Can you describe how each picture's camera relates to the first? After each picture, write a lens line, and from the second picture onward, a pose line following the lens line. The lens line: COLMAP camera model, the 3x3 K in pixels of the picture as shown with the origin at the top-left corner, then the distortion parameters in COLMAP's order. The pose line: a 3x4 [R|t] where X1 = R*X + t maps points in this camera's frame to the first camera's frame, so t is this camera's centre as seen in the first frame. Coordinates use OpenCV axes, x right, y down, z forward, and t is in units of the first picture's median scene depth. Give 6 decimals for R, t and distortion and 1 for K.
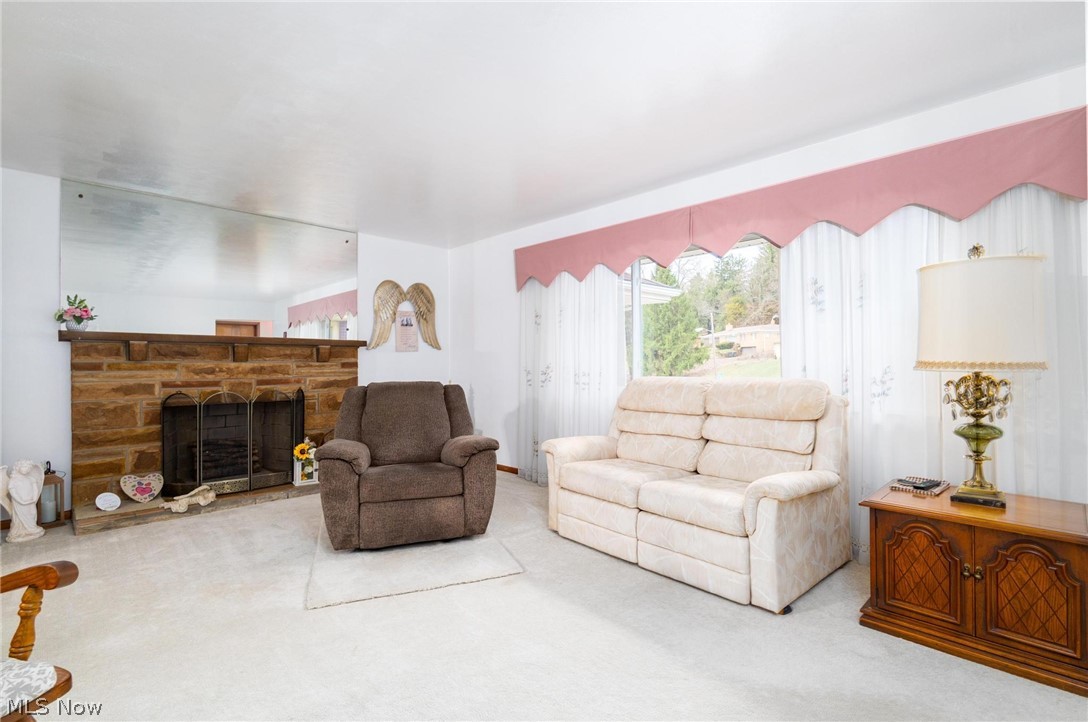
lens RADIAL K [[514.0, 0, 544.0], [0, 514.0, 361.0], [0, 0, 1]] dist [0.043612, 0.000046]
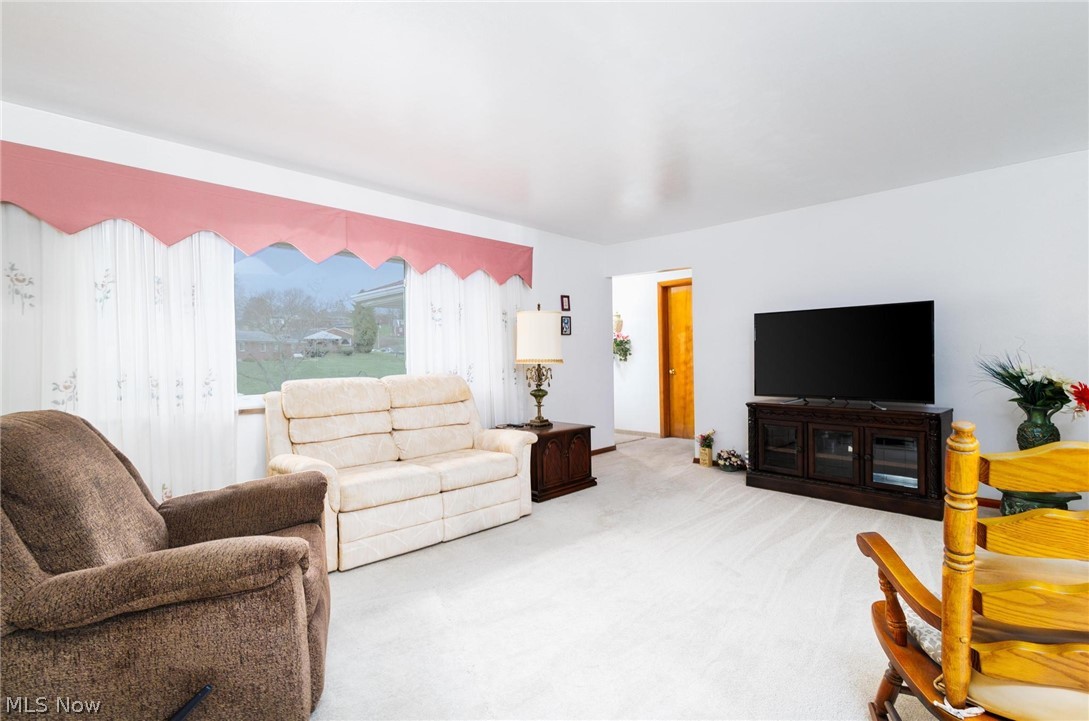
lens RADIAL K [[502.4, 0, 544.5], [0, 502.4, 360.5], [0, 0, 1]] dist [-0.002169, -0.000292]
pose [[-0.015075, -0.001590, 0.999885, -0.670550], [0.012118, 0.999925, 0.001773, 0.001795], [-0.999813, 0.012143, -0.015055, 0.586170]]
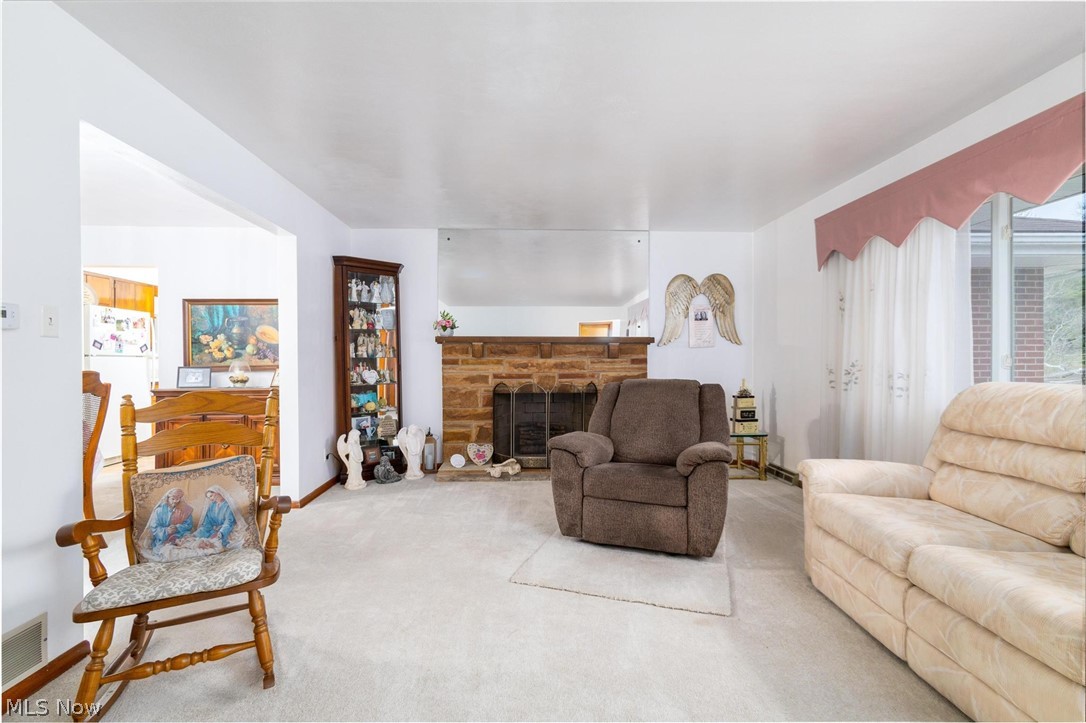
lens RADIAL K [[513.0, 0, 543.0], [0, 513.0, 361.5], [0, 0, 1]] dist [0.043612, 0.000046]
pose [[0.759920, 0.004532, -0.650000, 0.193996], [0.002032, 0.999954, 0.009348, -0.002194], [0.650013, -0.008425, 0.759877, 0.132613]]
